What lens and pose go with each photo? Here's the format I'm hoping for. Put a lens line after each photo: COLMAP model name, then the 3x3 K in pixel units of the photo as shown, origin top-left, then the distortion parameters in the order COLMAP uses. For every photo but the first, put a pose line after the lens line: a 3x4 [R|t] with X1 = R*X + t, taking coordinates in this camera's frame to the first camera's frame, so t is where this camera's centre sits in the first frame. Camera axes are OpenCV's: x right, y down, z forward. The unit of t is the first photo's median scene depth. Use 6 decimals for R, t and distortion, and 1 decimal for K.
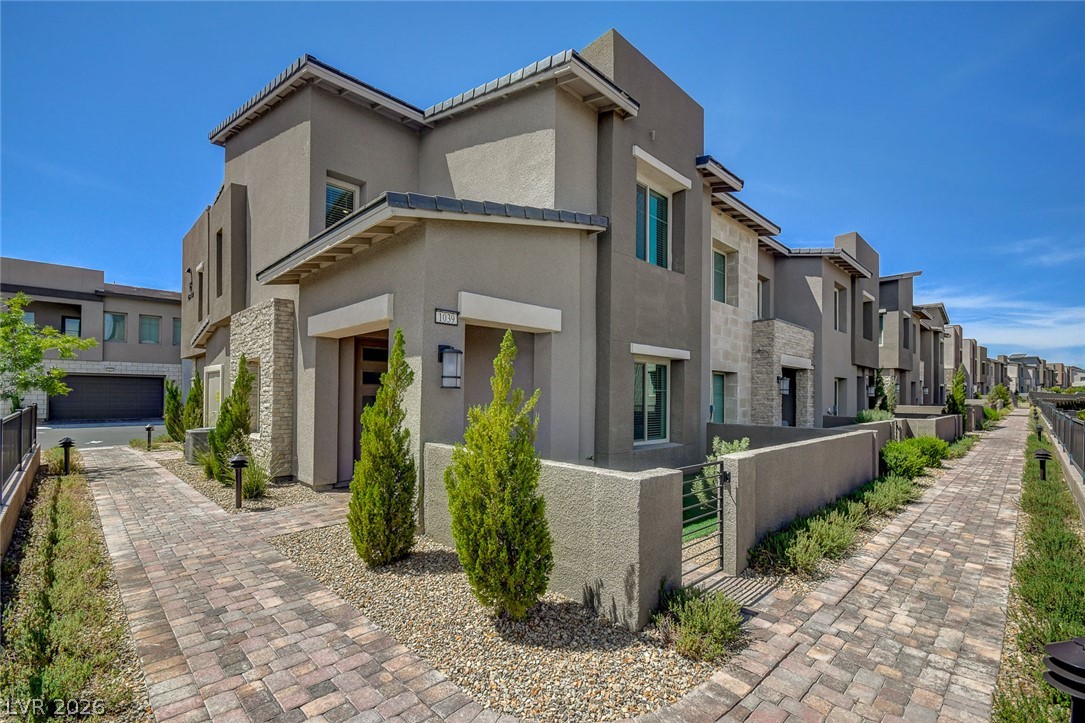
lens RADIAL K [[472.0, 0, 536.3], [0, 472.0, 388.3], [0, 0, 1]] dist [-0.000379, -0.004514]
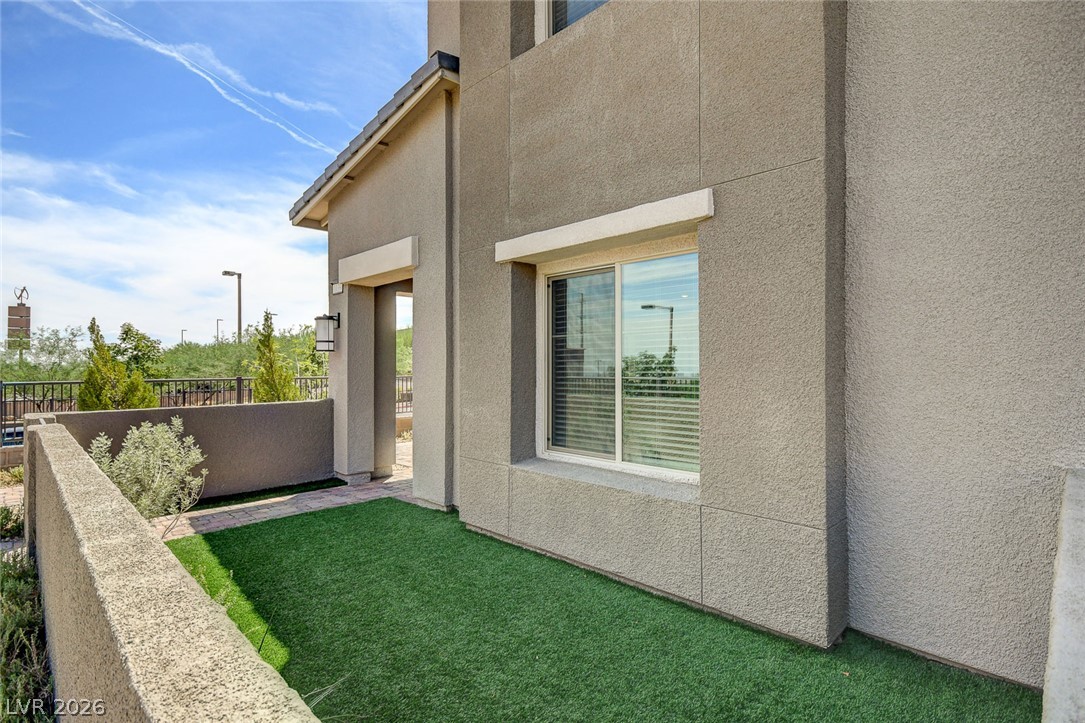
lens RADIAL K [[521.0, 0, 540.5], [0, 521.0, 356.6], [0, 0, 1]] dist [-0.000944, -0.000613]
pose [[0.031047, -0.027563, -0.999138, 0.763329], [0.019015, 0.999455, -0.026981, 0.039215], [0.999337, -0.018161, 0.031555, 1.052016]]
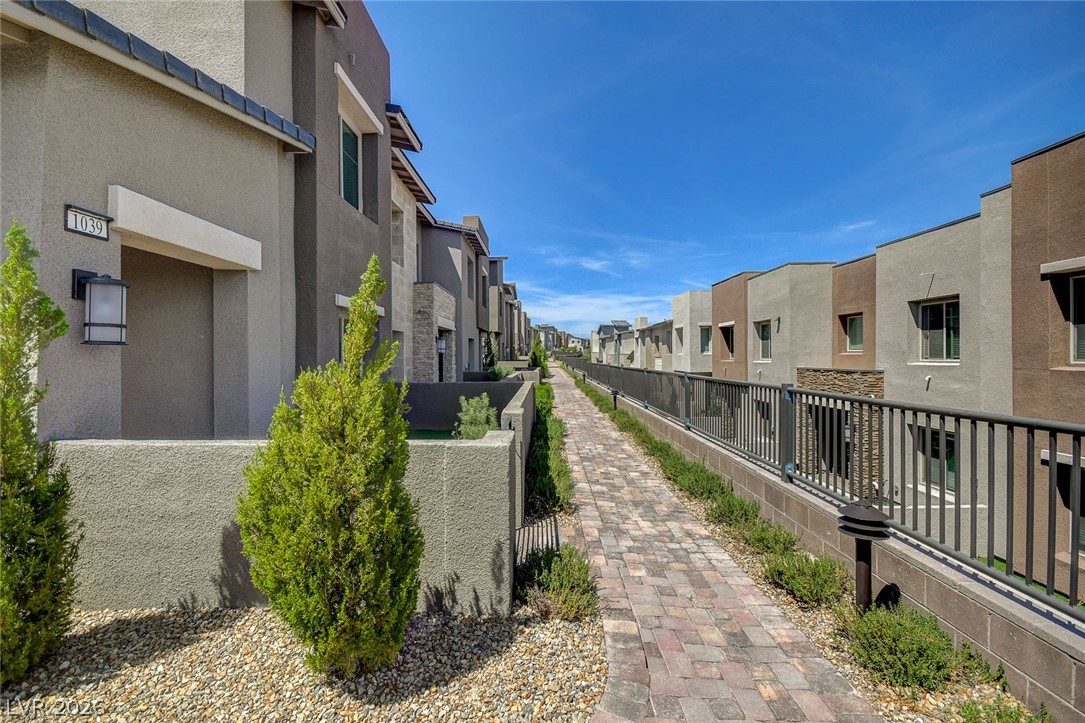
lens RADIAL K [[472.0, 0, 532.6], [0, 472.0, 356.2], [0, 0, 1]] dist [-0.000379, -0.004514]
pose [[0.707846, -0.015248, 0.706202, -0.157181], [0.005168, 0.999852, 0.016409, 0.005369], [-0.706348, -0.007966, 0.707820, 0.144907]]
